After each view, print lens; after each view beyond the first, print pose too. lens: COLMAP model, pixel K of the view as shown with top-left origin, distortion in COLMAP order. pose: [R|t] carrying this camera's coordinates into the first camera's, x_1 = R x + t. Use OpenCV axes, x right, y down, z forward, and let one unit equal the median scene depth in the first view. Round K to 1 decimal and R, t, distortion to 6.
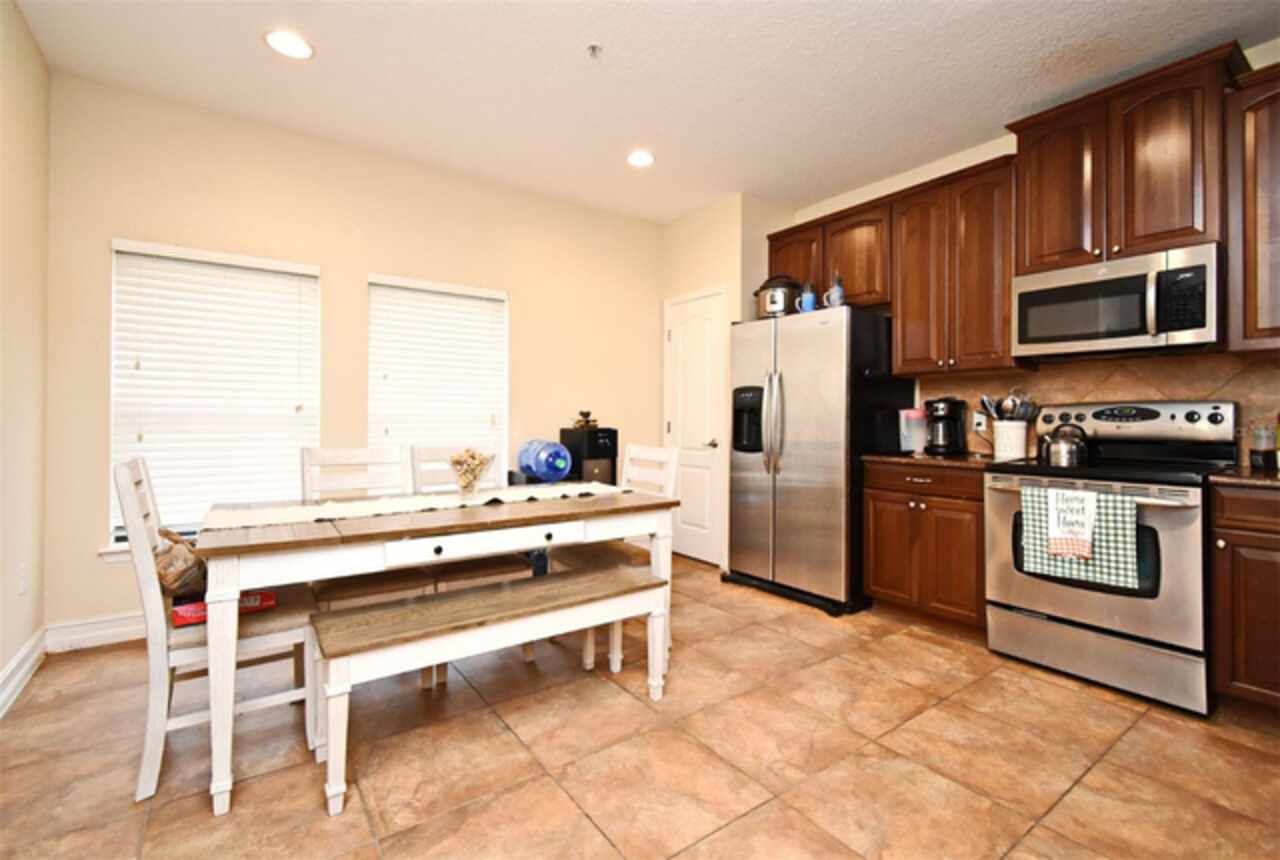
lens RADIAL K [[565.8, 0, 639.8], [0, 565.8, 409.9], [0, 0, 1]] dist [0.000262, -0.000405]
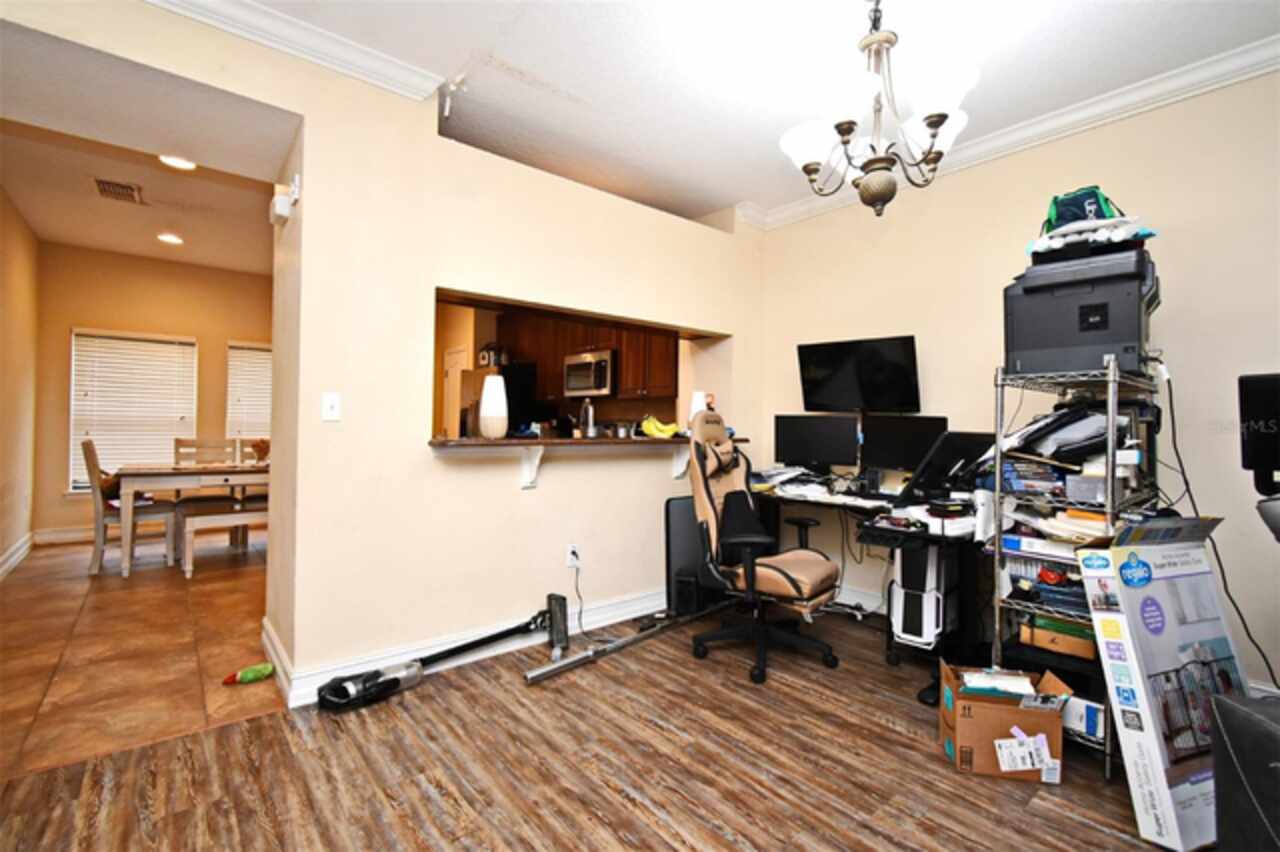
lens RADIAL K [[562.6, 0, 640.0], [0, 562.6, 426.0], [0, 0, 1]] dist [0.002143, -0.000303]
pose [[0.997361, 0.013486, 0.071341, 0.845223], [-0.013914, 0.999888, 0.005505, -0.009996], [-0.071259, -0.006483, 0.997437, -1.036684]]
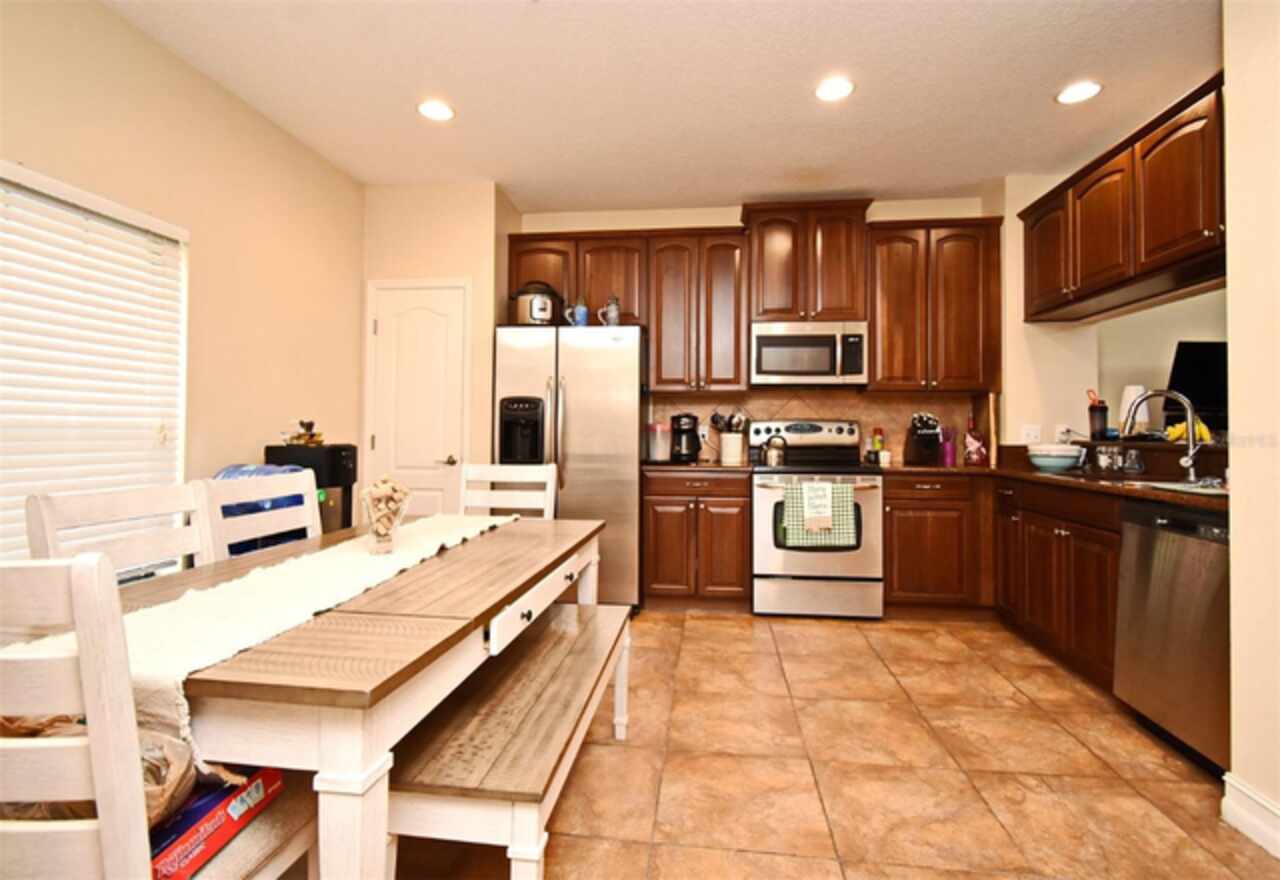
lens RADIAL K [[615.0, 0, 637.1], [0, 615.0, 411.0], [0, 0, 1]] dist [-0.002200, -0.000167]
pose [[0.681517, 0.023049, 0.731440, -0.593771], [-0.011599, 0.999719, -0.020696, 0.000771], [-0.731711, 0.005621, 0.681592, 0.253289]]
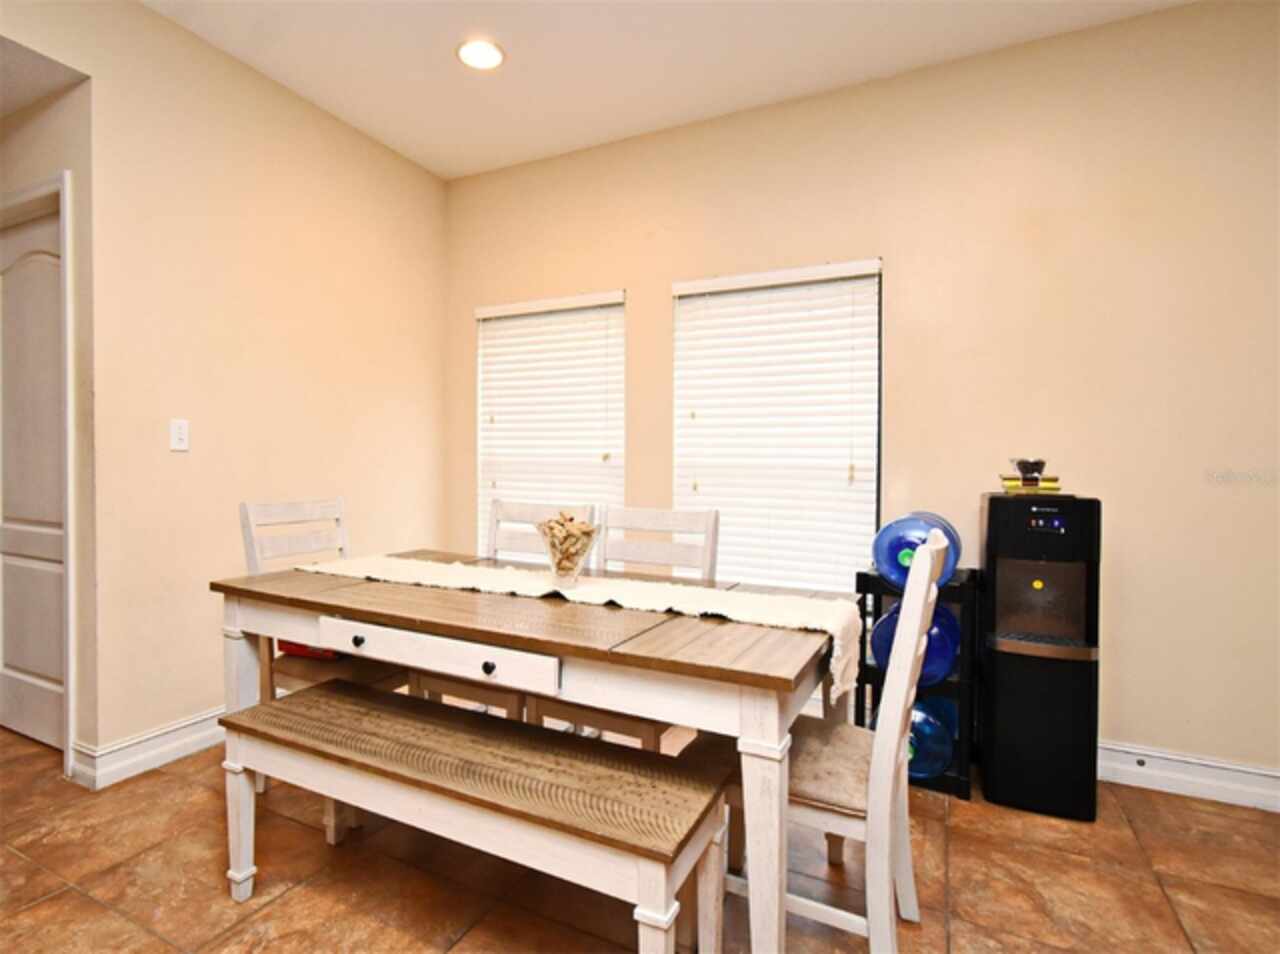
lens RADIAL K [[674.8, 0, 585.2], [0, 674.8, 474.6], [0, 0, 1]] dist [0.000496, 0.000259]
pose [[0.439945, 0.014356, -0.897910, 0.401018], [-0.000572, 0.999876, 0.015706, 0.009622], [0.898025, -0.006396, 0.439899, 0.617530]]
